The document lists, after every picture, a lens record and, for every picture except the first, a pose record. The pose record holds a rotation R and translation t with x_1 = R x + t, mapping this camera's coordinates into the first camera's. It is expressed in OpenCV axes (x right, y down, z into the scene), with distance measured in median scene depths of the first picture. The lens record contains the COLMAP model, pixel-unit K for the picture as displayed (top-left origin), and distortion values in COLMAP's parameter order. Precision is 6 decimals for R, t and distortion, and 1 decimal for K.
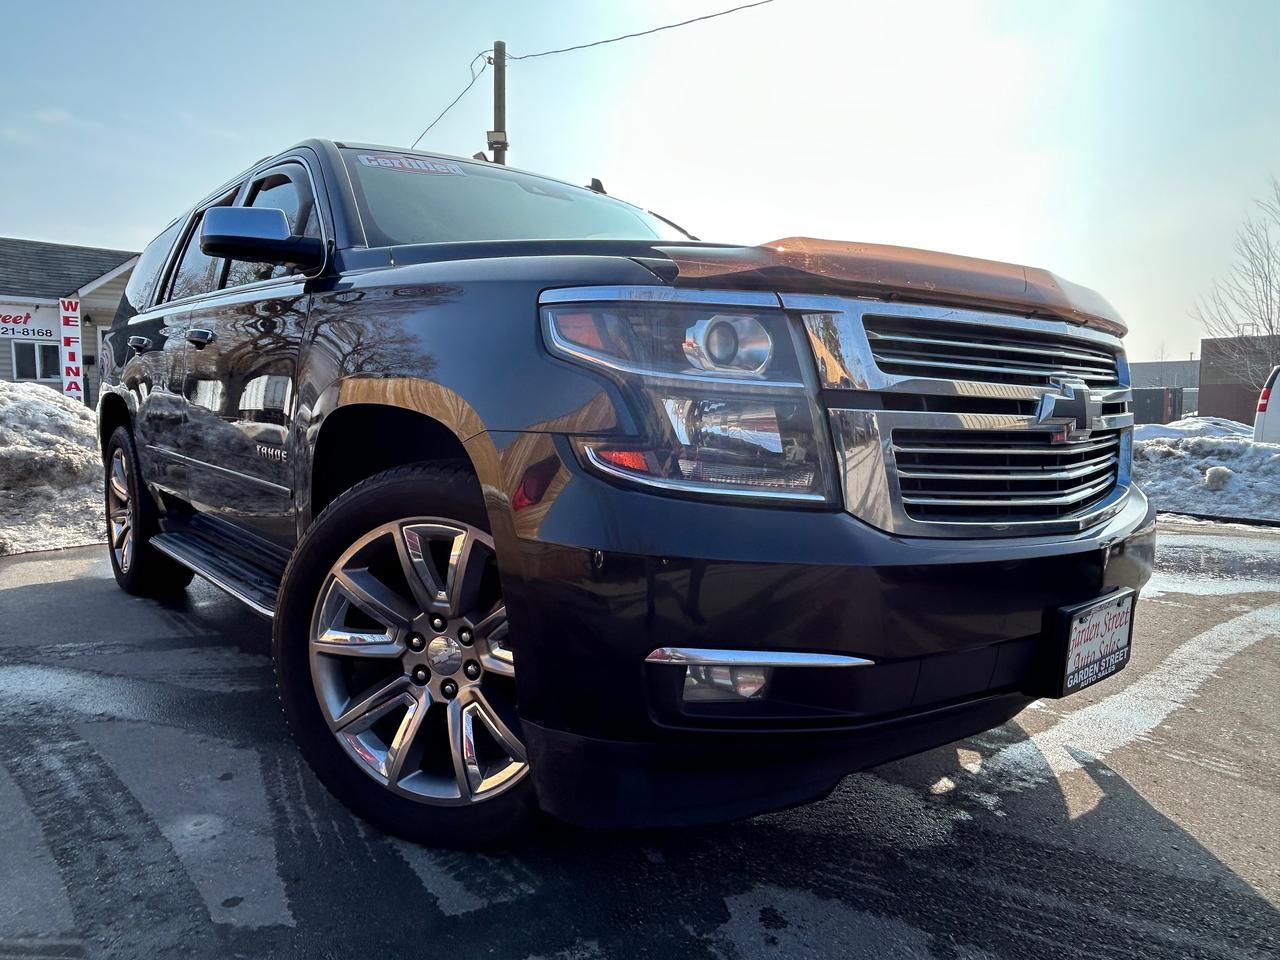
lens RADIAL K [[848.8, 0, 626.0], [0, 848.8, 478.9], [0, 0, 1]] dist [-0.012371, -0.002439]
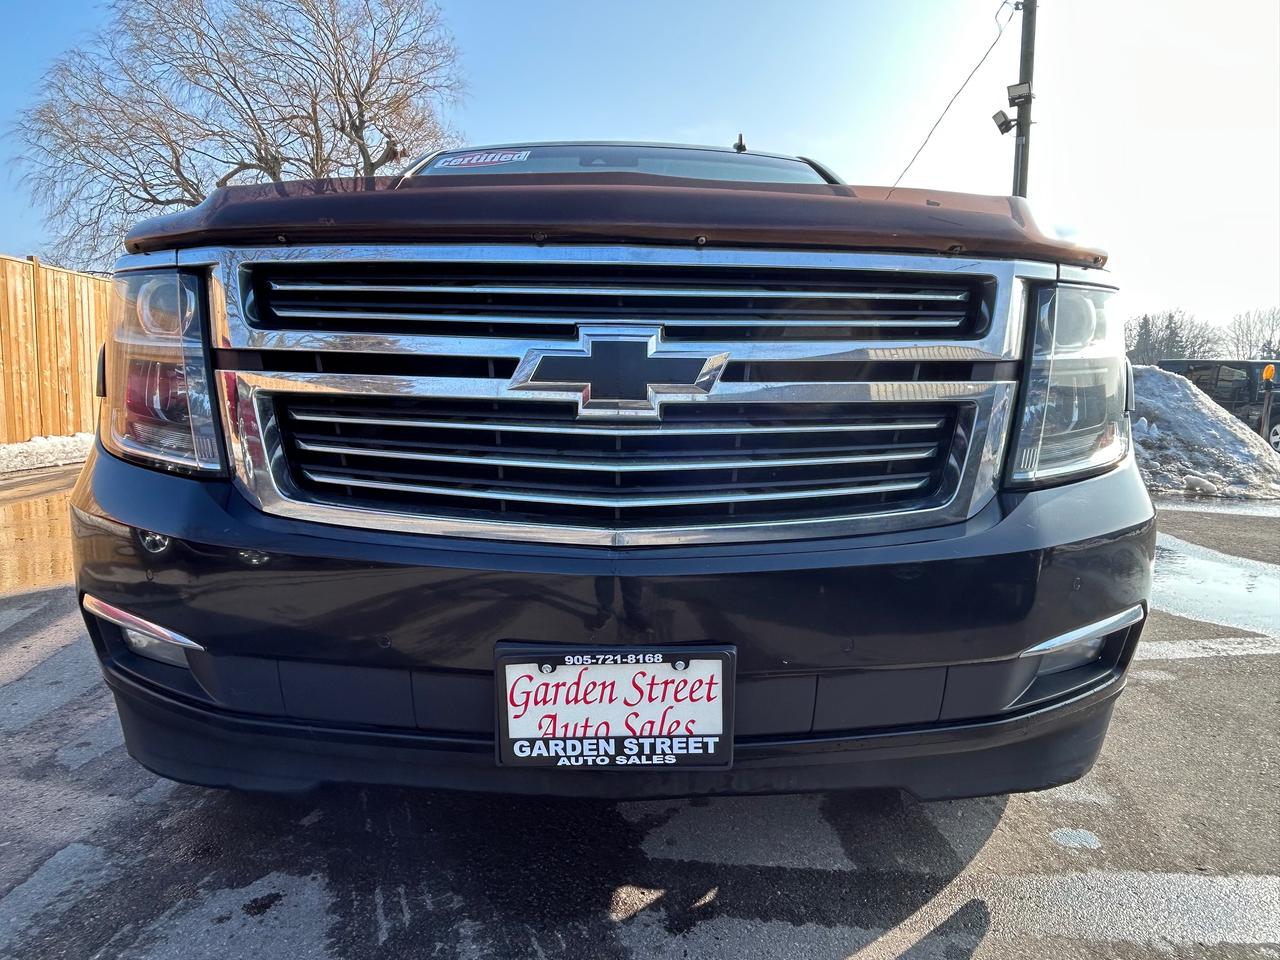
lens RADIAL K [[848.8, 0, 626.0], [0, 848.8, 478.9], [0, 0, 1]] dist [-0.012371, -0.002439]
pose [[0.781613, 0.068845, -0.619953, 1.008866], [-0.059766, 0.997583, 0.035431, -0.020493], [0.620894, 0.009359, 0.783838, 0.476461]]
